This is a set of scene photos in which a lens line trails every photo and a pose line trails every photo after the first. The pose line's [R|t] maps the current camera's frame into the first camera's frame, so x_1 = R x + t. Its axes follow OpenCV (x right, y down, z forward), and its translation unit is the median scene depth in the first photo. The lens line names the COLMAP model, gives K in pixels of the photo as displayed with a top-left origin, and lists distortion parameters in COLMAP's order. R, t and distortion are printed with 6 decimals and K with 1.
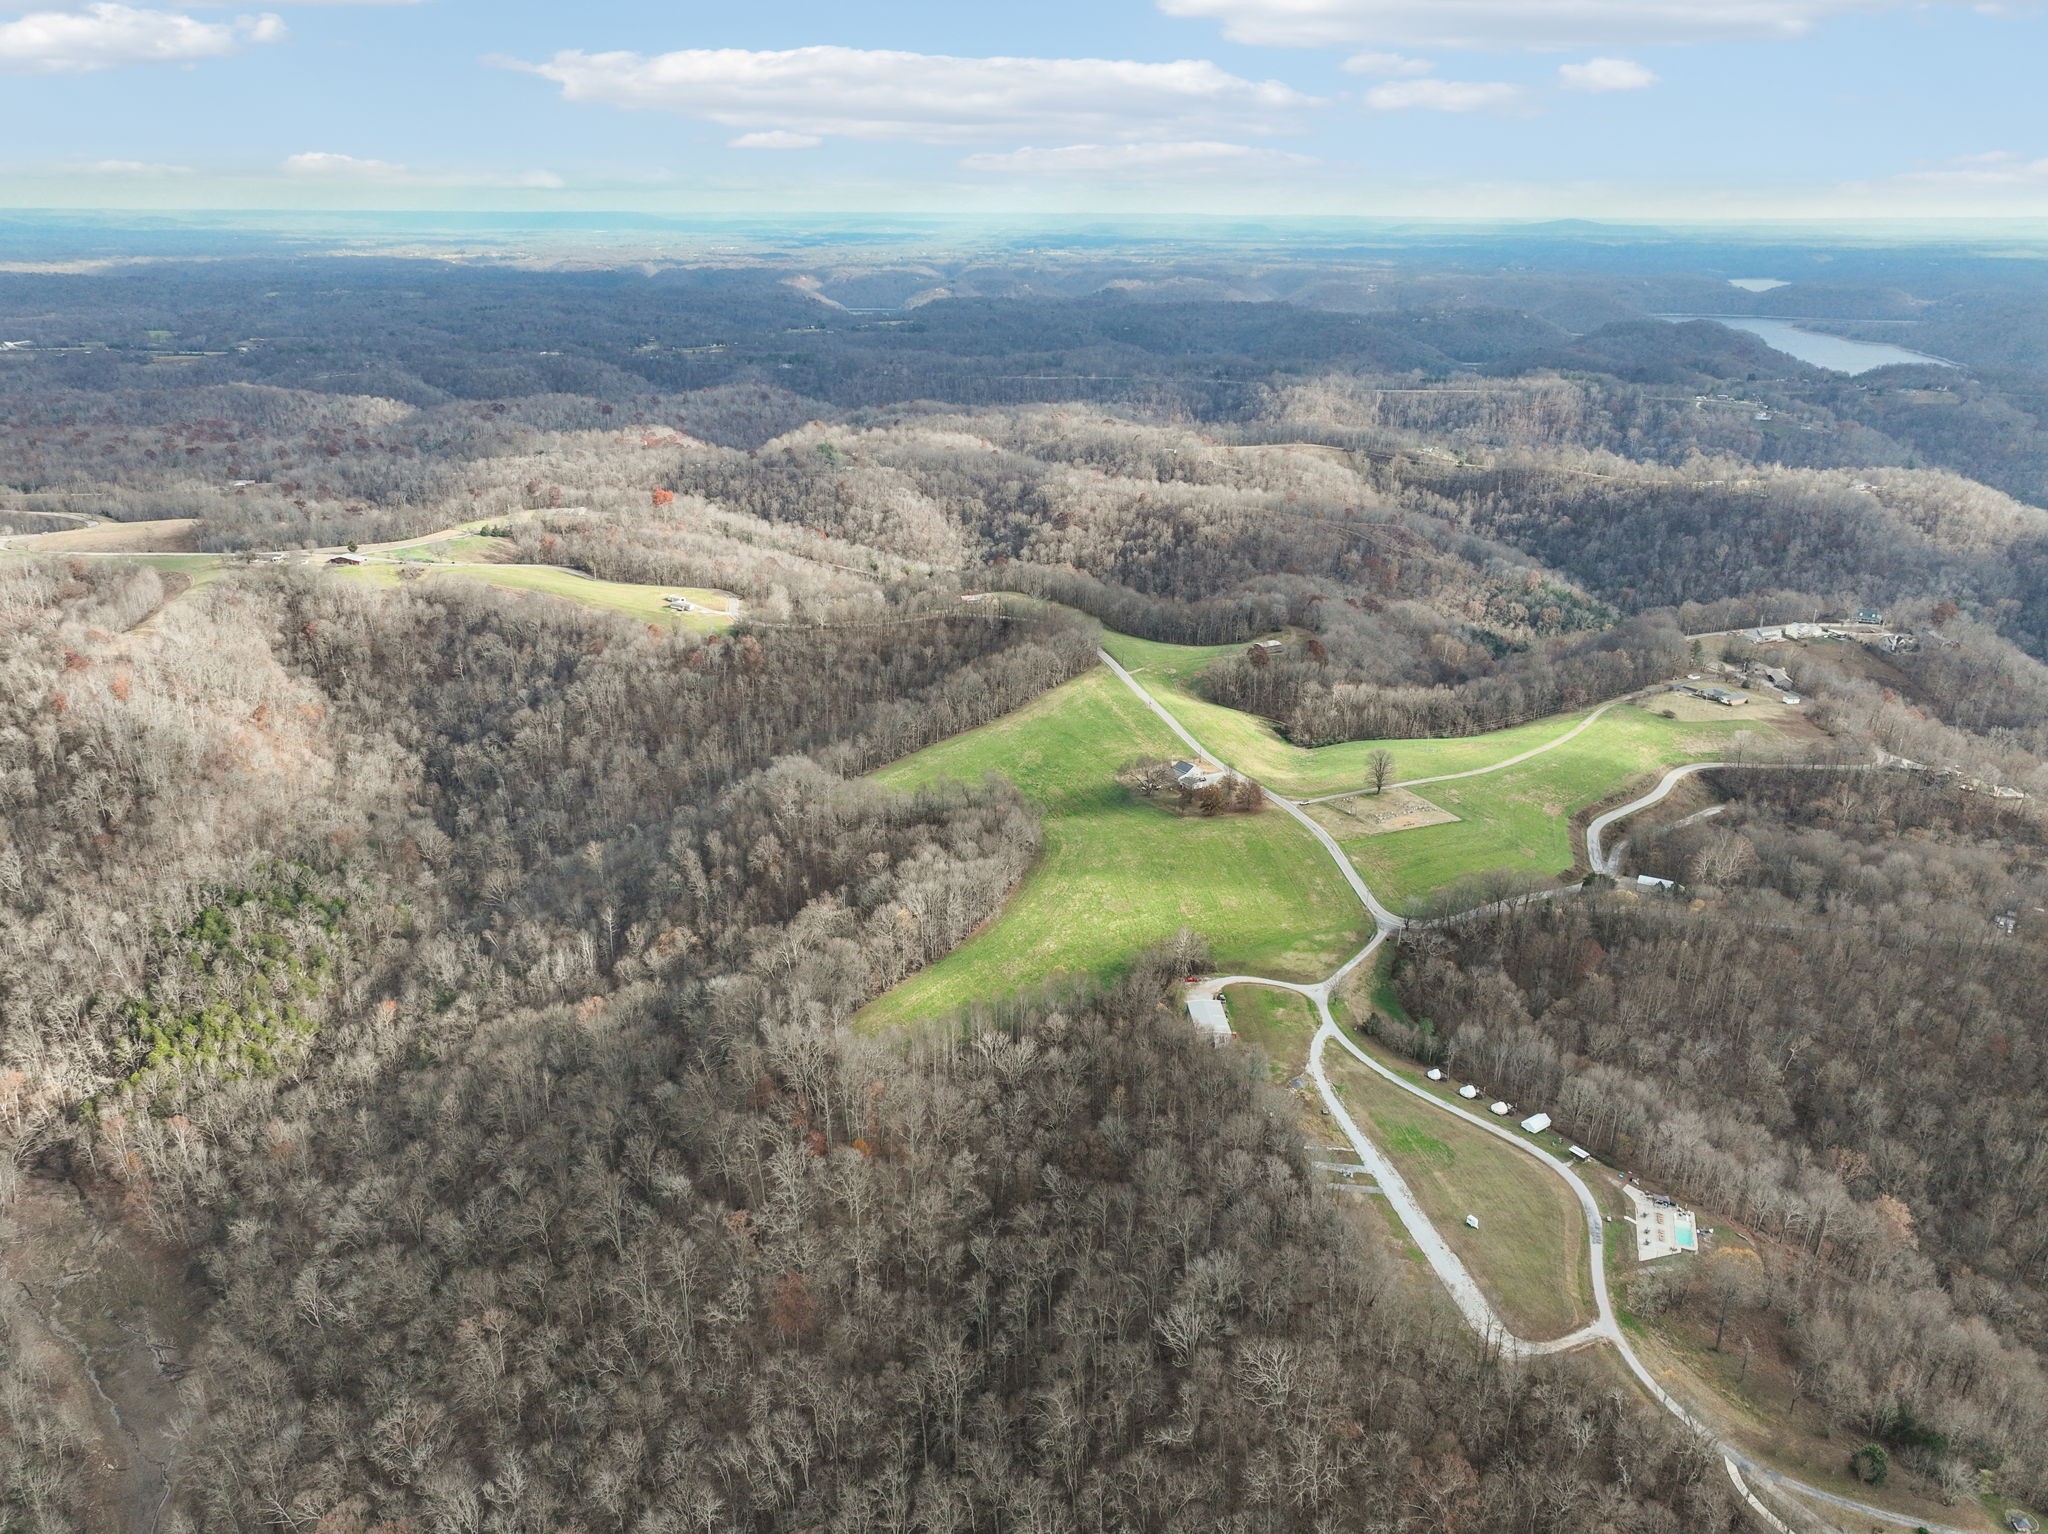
lens RADIAL K [[1446.3, 0, 1026.5], [0, 1446.3, 854.9], [0, 0, 1]] dist [0.008813, 0.002837]
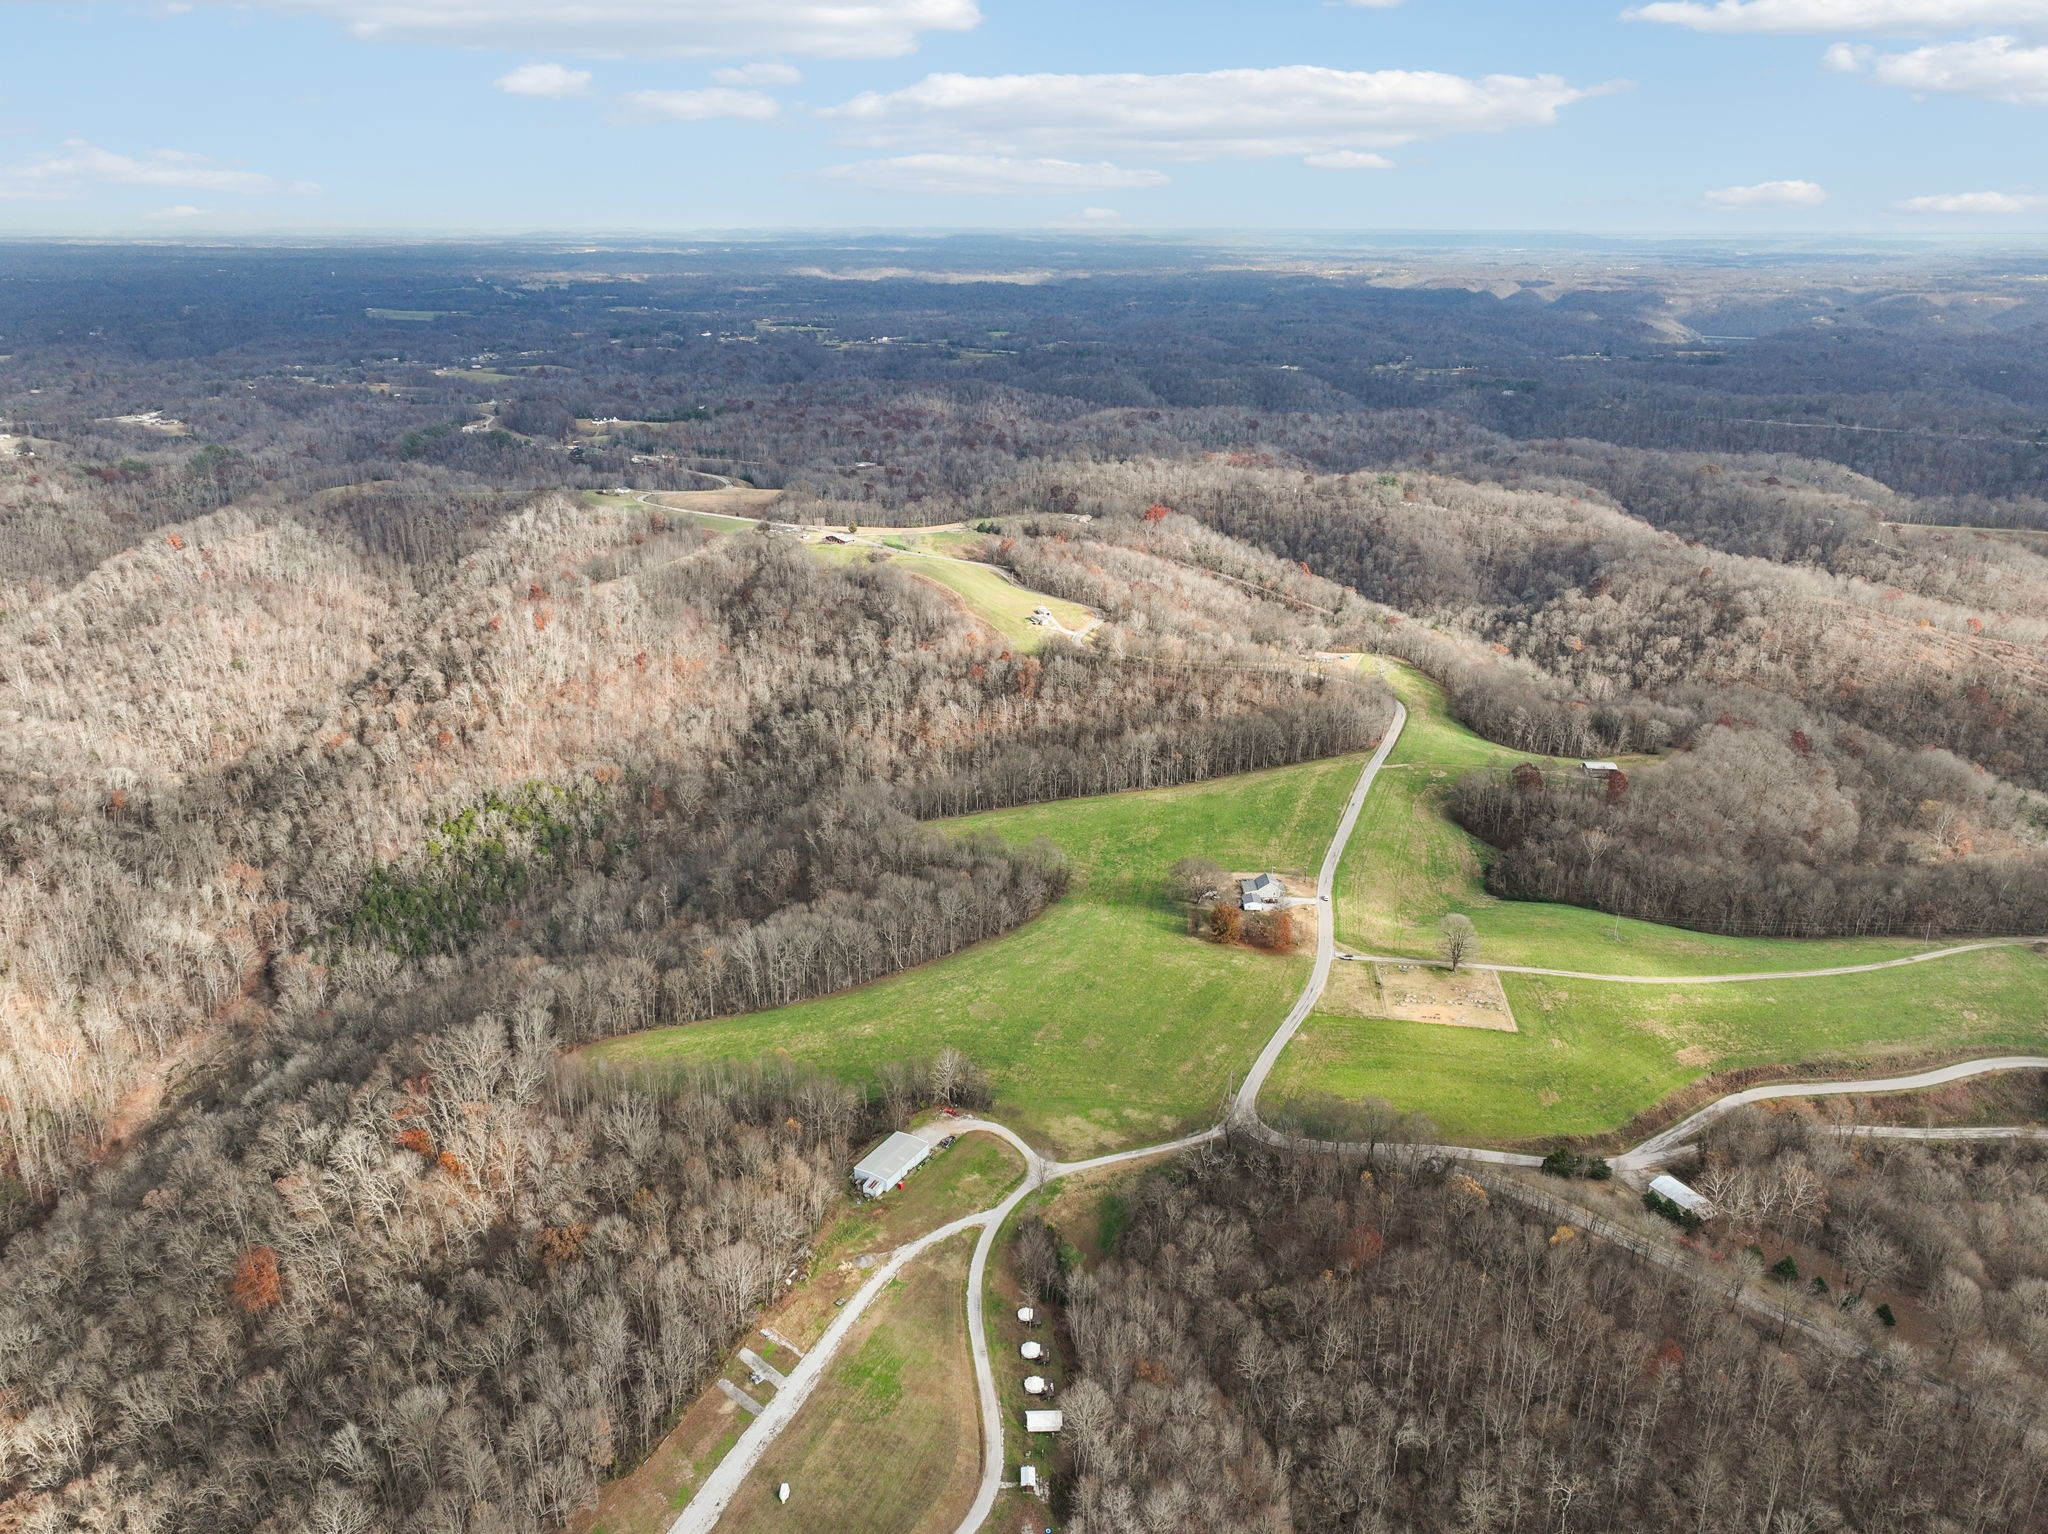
lens RADIAL K [[1510.8, 0, 1024.9], [0, 1510.8, 763.0], [0, 0, 1]] dist [-0.000523, 0.010688]
pose [[0.838050, 0.186899, -0.512583, 0.431712], [-0.226730, 0.973833, -0.015613, -0.083288], [0.496252, 0.129302, 0.858496, 0.177704]]
